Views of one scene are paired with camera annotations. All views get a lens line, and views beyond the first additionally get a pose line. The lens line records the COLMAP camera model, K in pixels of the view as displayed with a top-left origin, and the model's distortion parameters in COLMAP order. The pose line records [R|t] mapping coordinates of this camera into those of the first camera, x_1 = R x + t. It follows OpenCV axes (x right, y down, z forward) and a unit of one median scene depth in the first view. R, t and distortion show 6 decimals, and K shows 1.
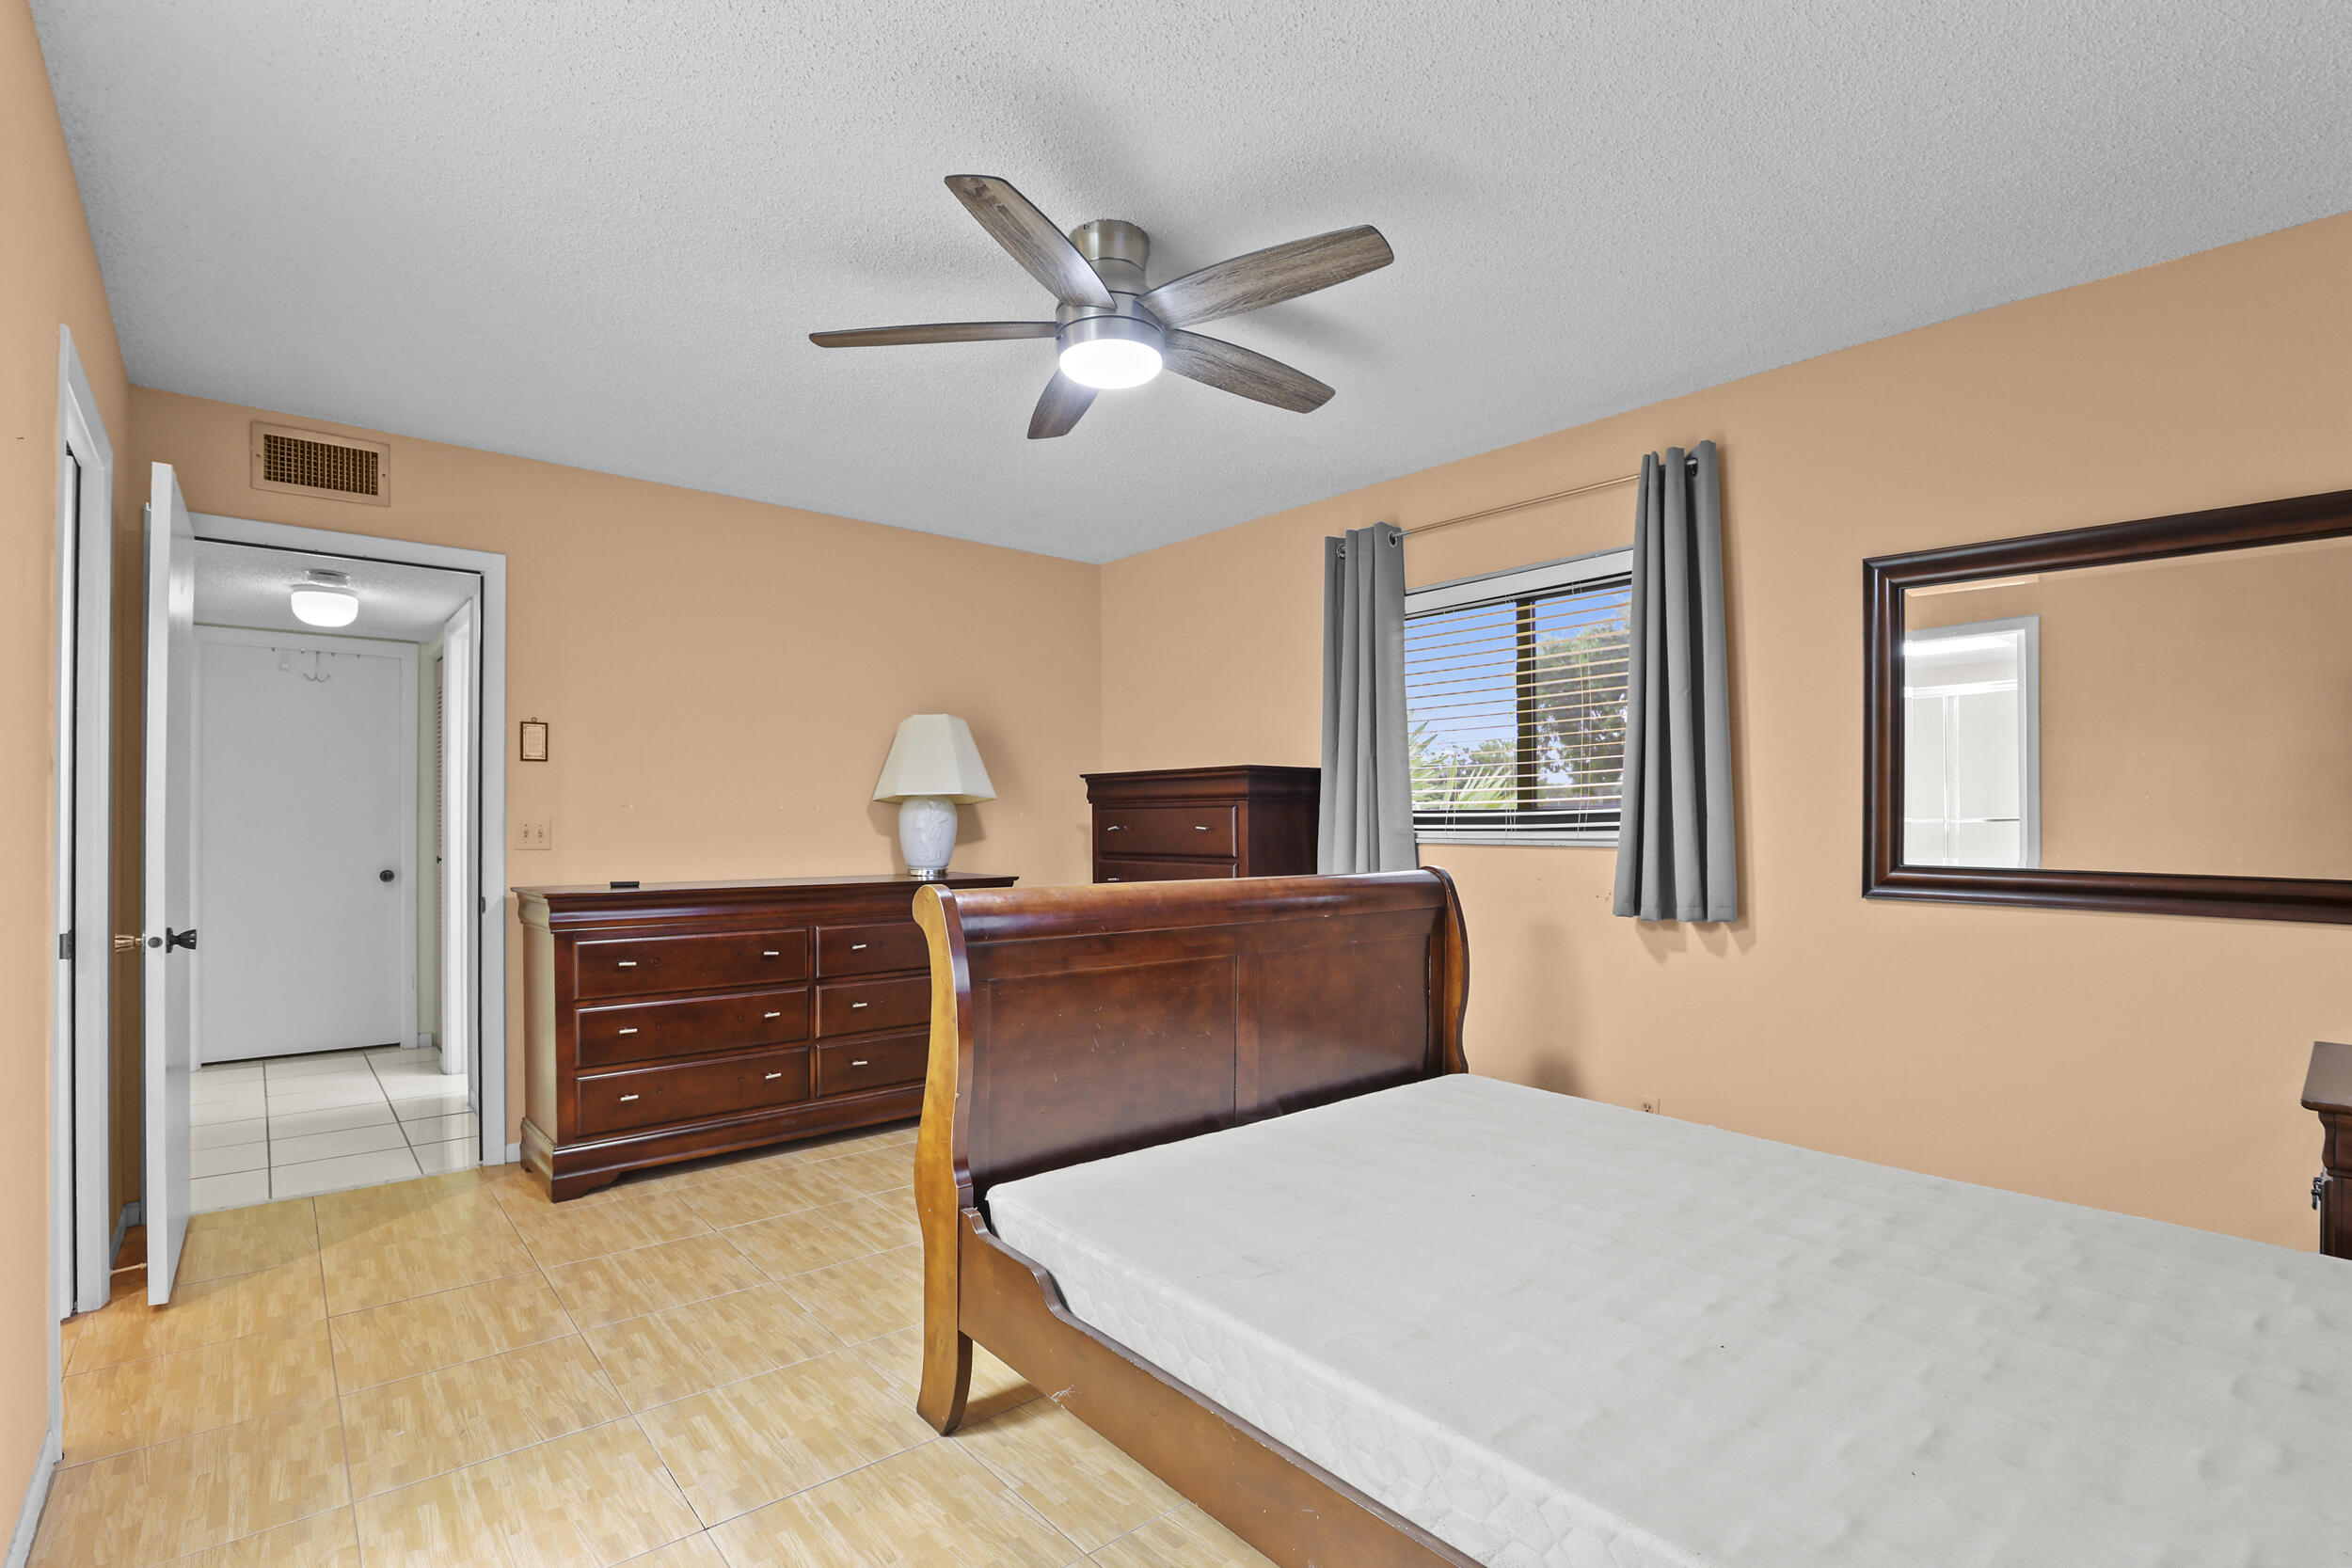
lens RADIAL K [[1099.3, 0, 1166.6], [0, 1099.3, 792.4], [0, 0, 1]] dist [-0.029623, 0.002938]
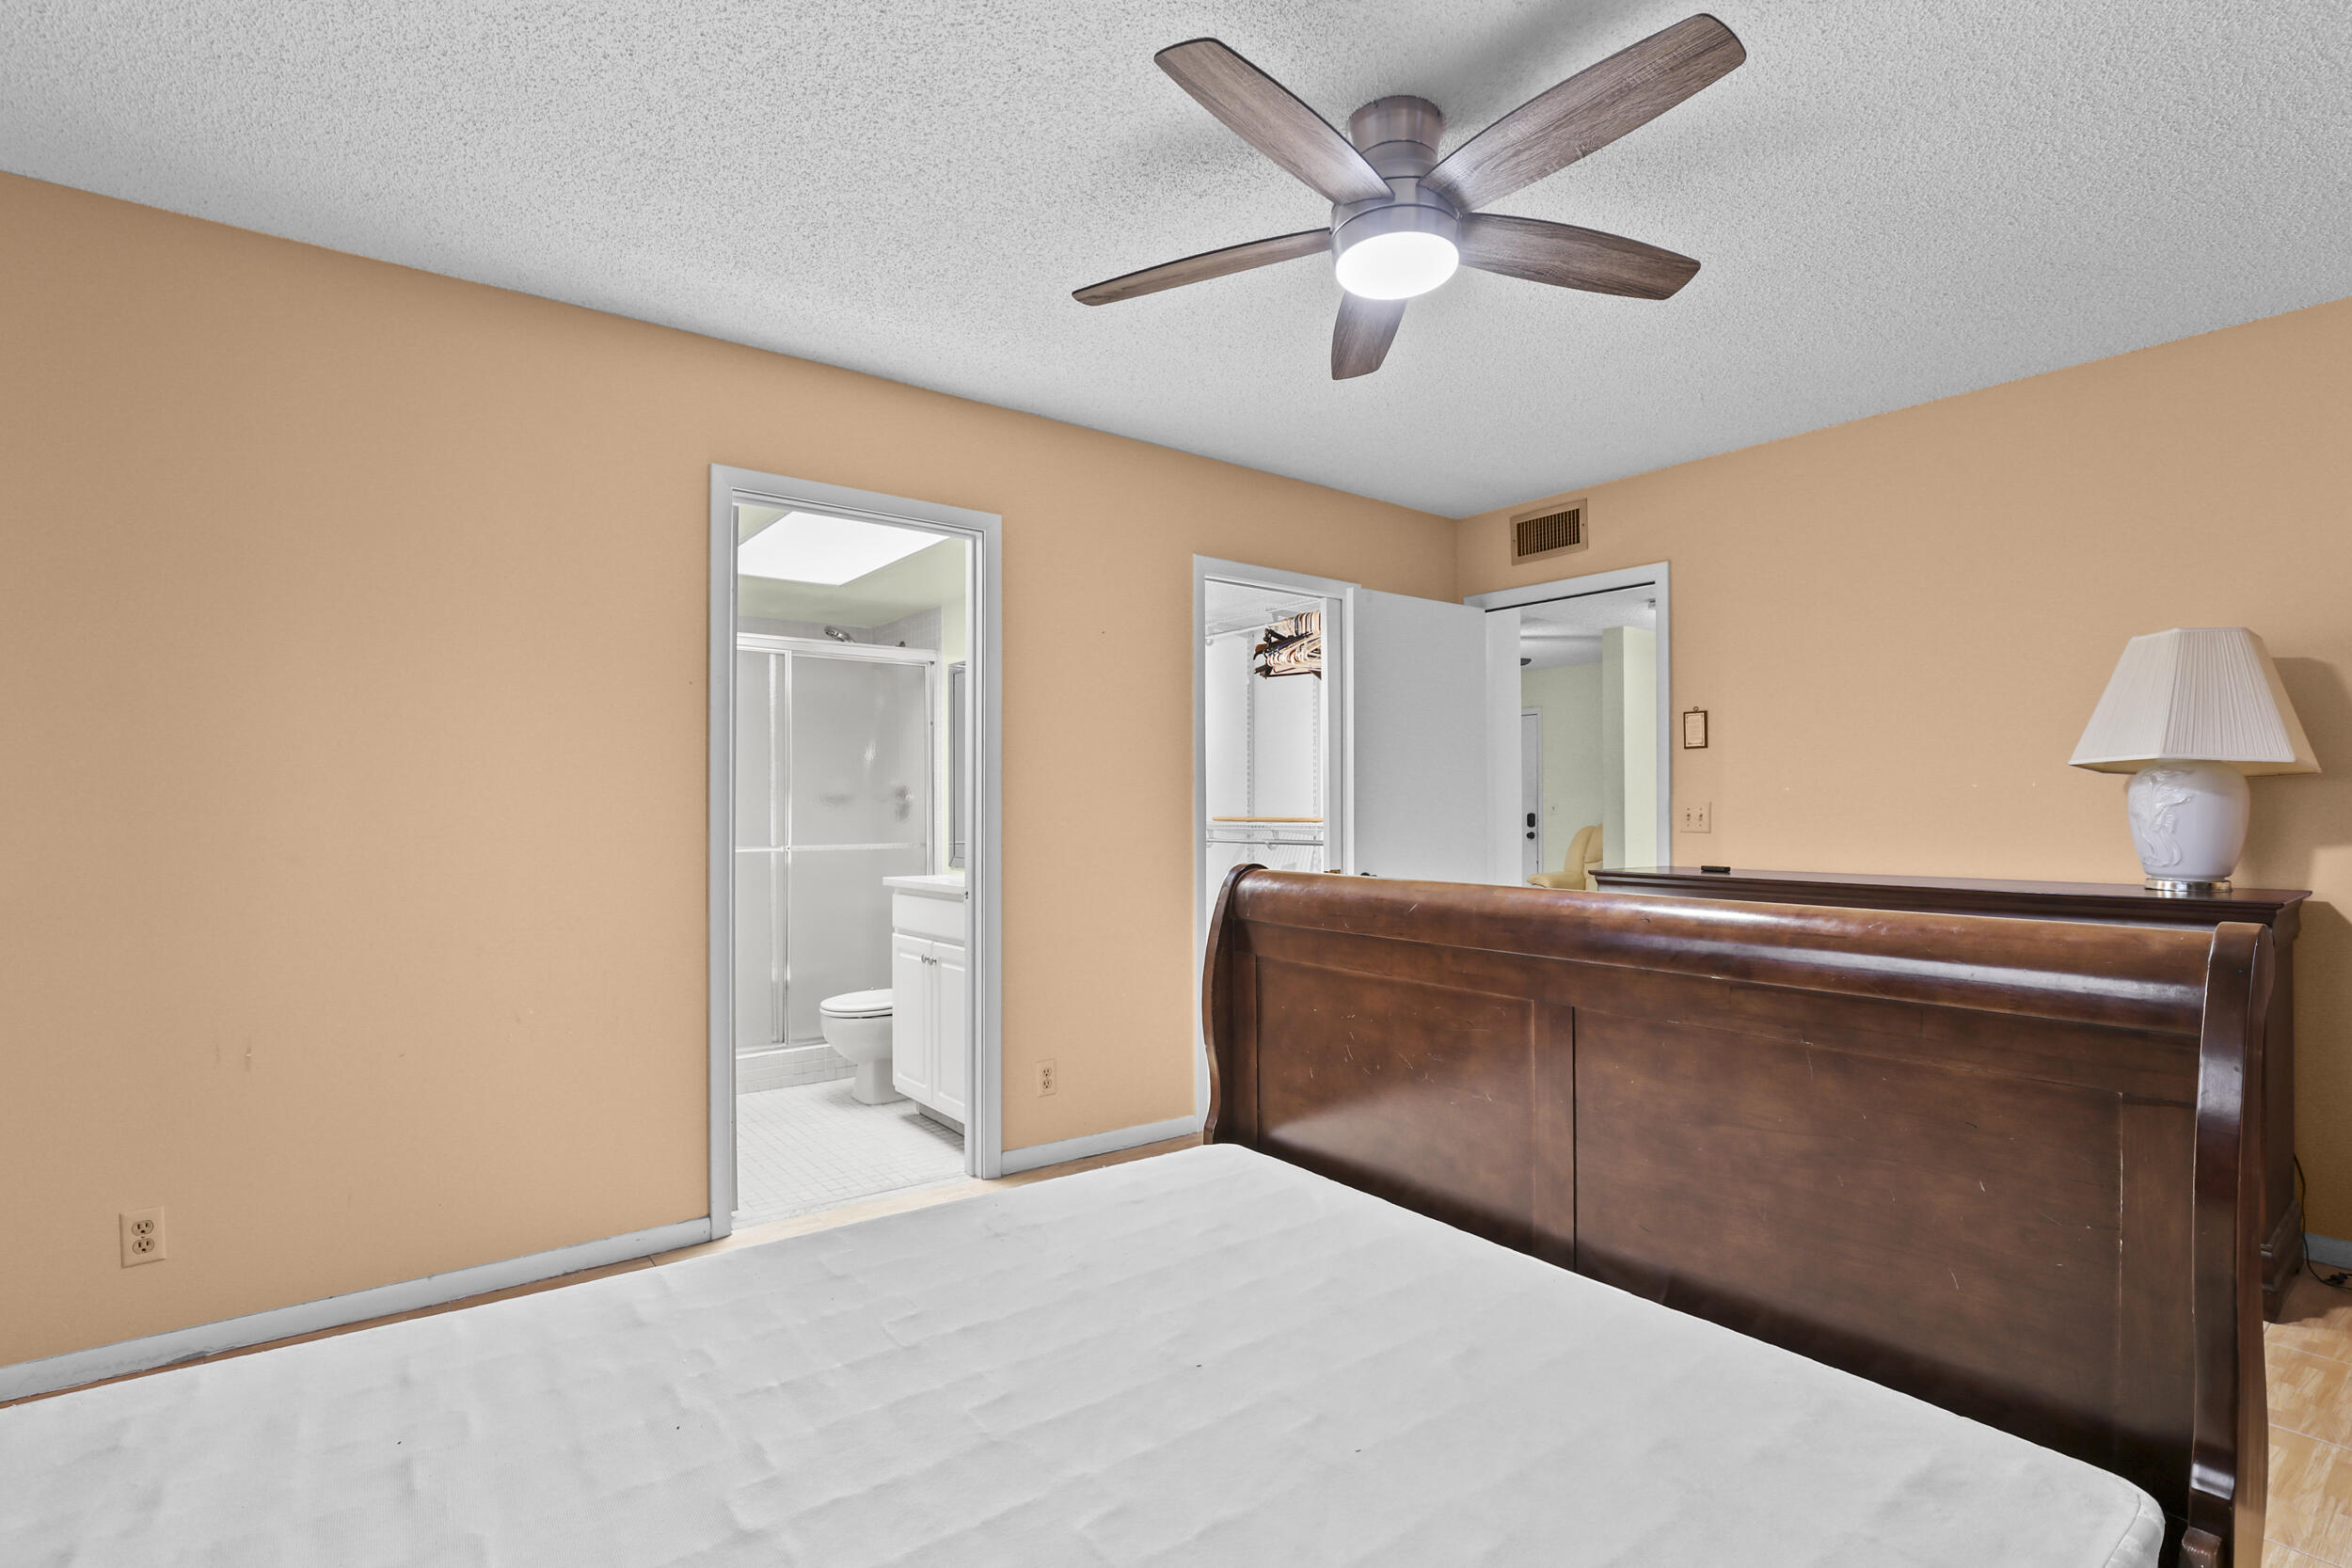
lens RADIAL K [[1099.3, 0, 1151.2], [0, 1099.3, 786.8], [0, 0, 1]] dist [-0.029623, 0.002938]
pose [[-0.068611, -0.019316, -0.997457, 0.833414], [0.030703, 0.999298, -0.021464, 0.024586], [0.997171, -0.032097, -0.067969, 0.894925]]
